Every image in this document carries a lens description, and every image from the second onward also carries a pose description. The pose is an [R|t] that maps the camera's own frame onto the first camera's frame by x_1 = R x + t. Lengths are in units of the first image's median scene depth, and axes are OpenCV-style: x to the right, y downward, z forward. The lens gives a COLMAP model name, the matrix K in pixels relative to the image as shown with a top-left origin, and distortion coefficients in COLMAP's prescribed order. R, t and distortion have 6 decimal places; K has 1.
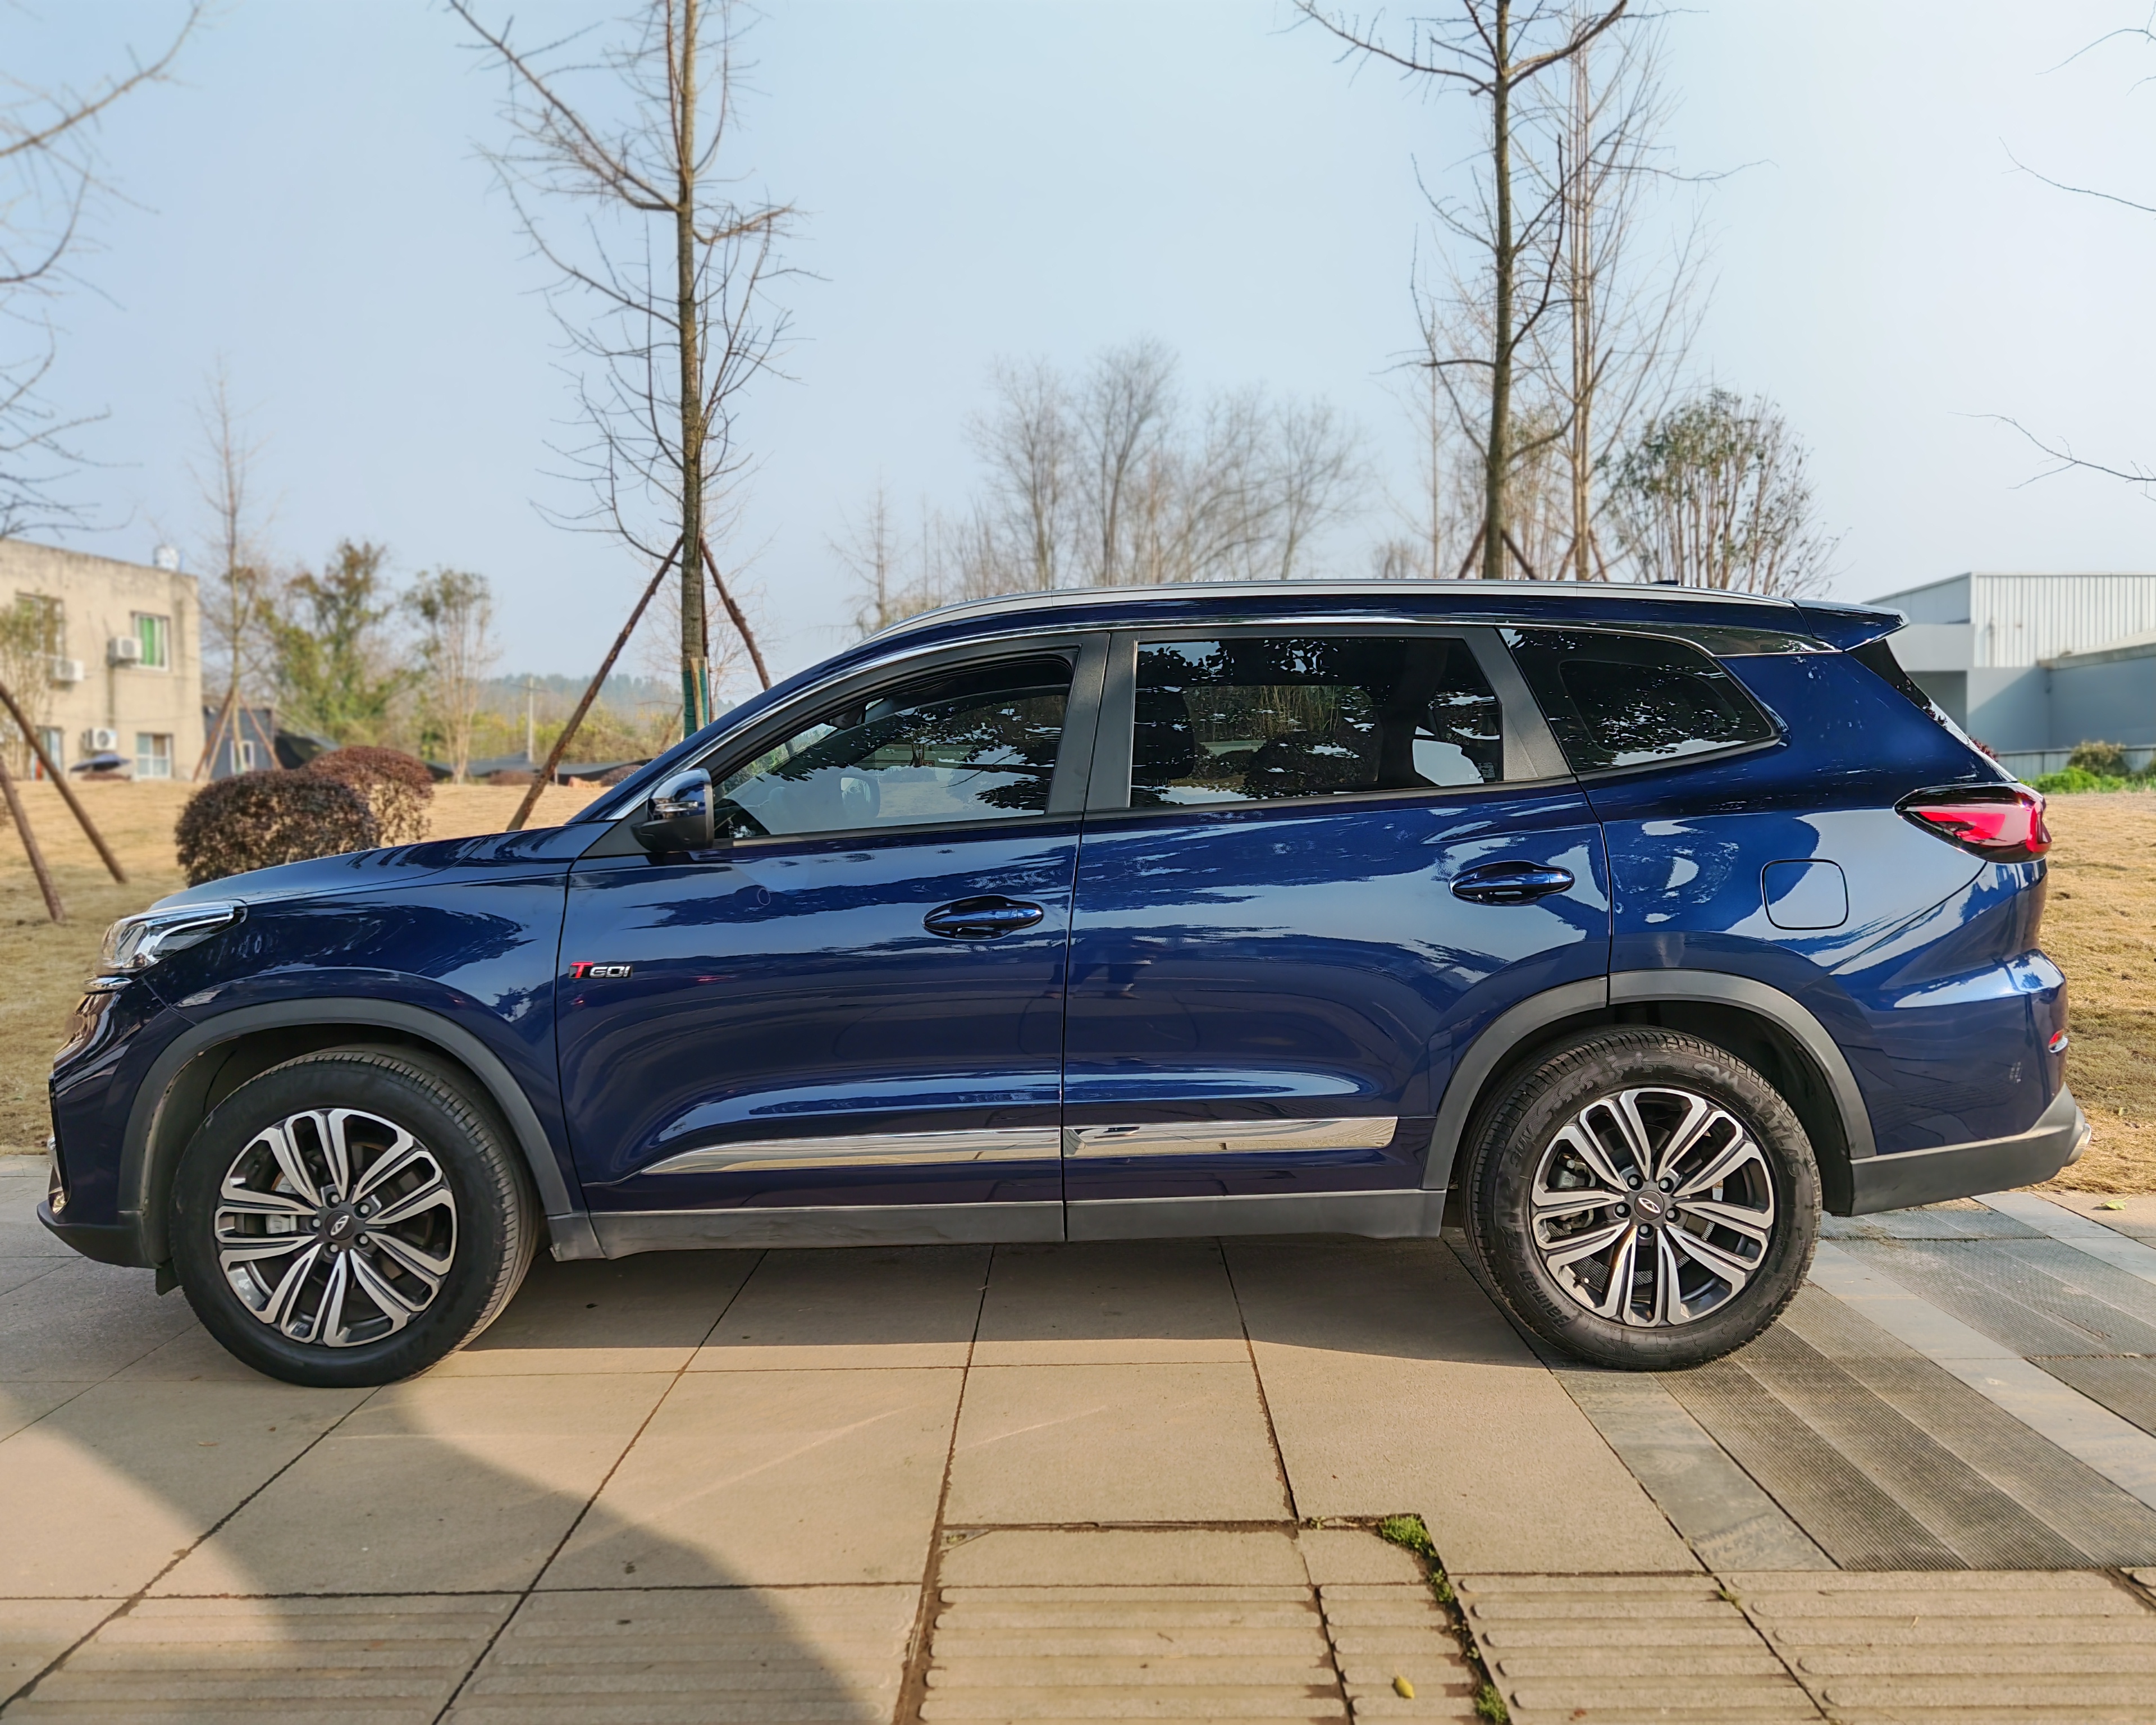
lens RADIAL K [[1608.4, 0, 1080.2], [0, 1608.4, 838.3], [0, 0, 1]] dist [0.027387, -0.000598]
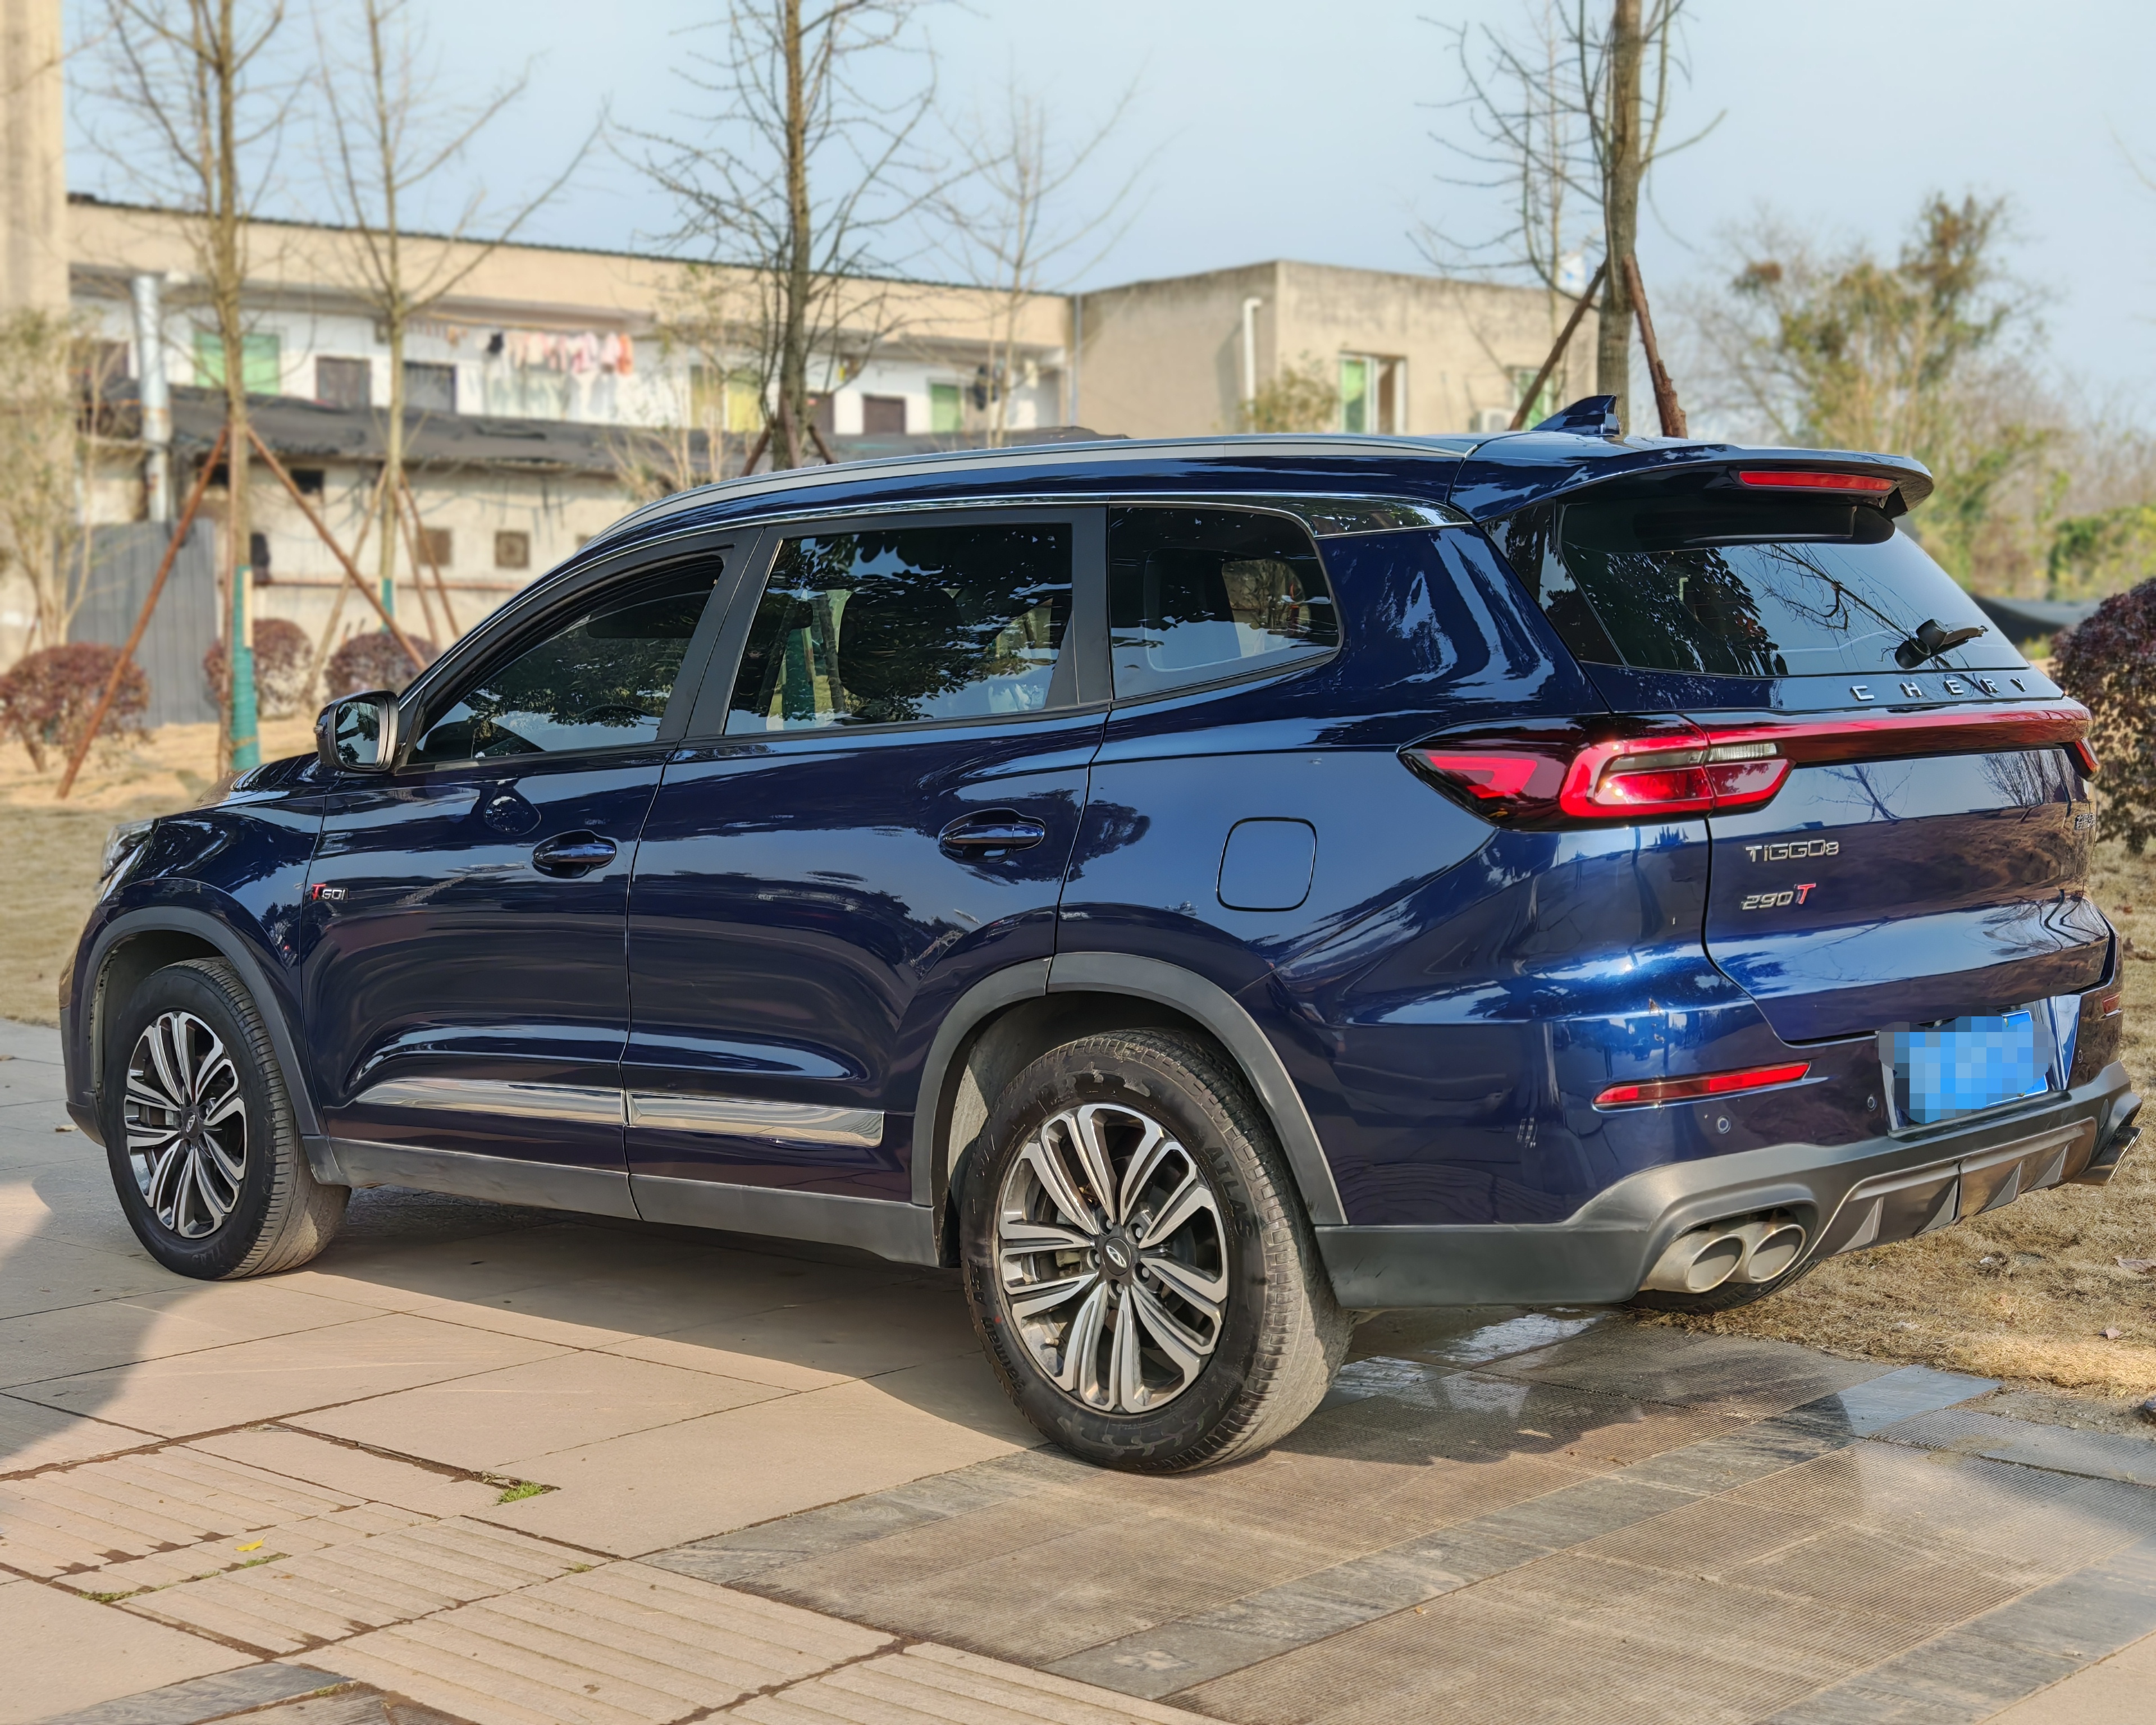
lens RADIAL K [[3262.9, 0, 1078.0], [0, 3262.9, 862.5], [0, 0, 1]] dist [0.186438, -1.337318]
pose [[0.730798, 0.038925, -0.681483, 1.402908], [-0.013843, 0.999013, 0.042217, -0.028057], [0.682454, -0.021418, 0.730615, -0.158254]]
